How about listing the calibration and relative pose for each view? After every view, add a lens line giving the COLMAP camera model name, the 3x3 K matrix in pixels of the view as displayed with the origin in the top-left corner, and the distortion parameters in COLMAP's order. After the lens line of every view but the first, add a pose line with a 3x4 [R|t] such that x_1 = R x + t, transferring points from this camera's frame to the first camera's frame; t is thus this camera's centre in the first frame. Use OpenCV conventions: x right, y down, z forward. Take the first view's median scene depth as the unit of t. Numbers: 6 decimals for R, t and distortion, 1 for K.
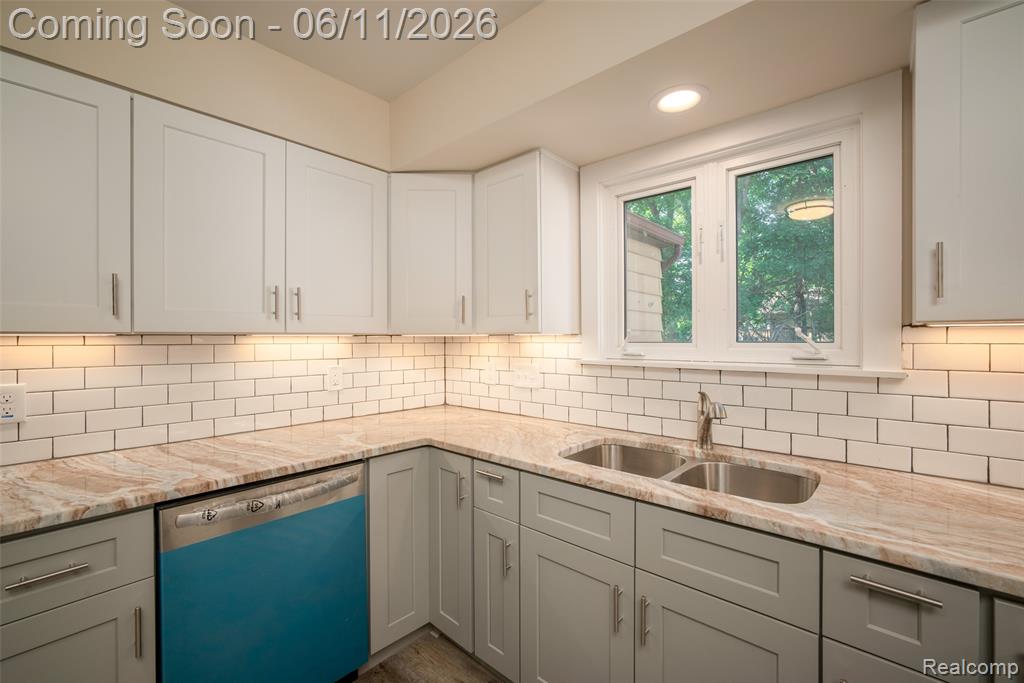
lens RADIAL K [[432.5, 0, 514.9], [0, 432.5, 341.0], [0, 0, 1]] dist [-0.010594, 0.003255]
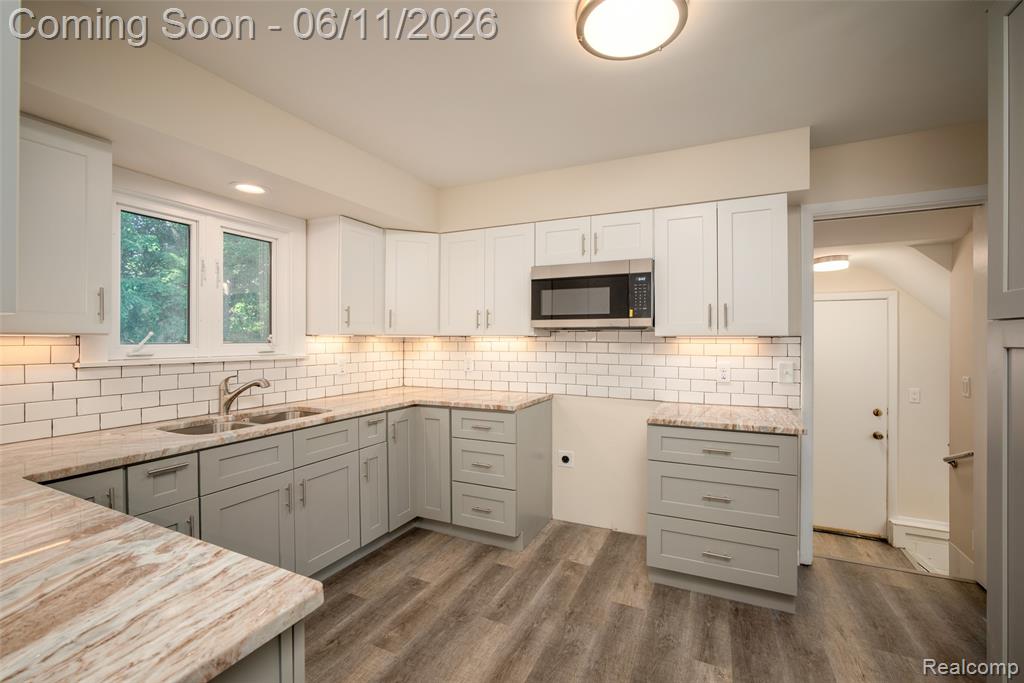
lens RADIAL K [[432.5, 0, 513.9], [0, 432.5, 341.6], [0, 0, 1]] dist [-0.010594, 0.003255]
pose [[-0.281301, 0.000037, 0.959620, -1.541915], [0.004212, 0.999990, 0.001196, 0.001401], [-0.959610, 0.004378, -0.281298, 0.570050]]
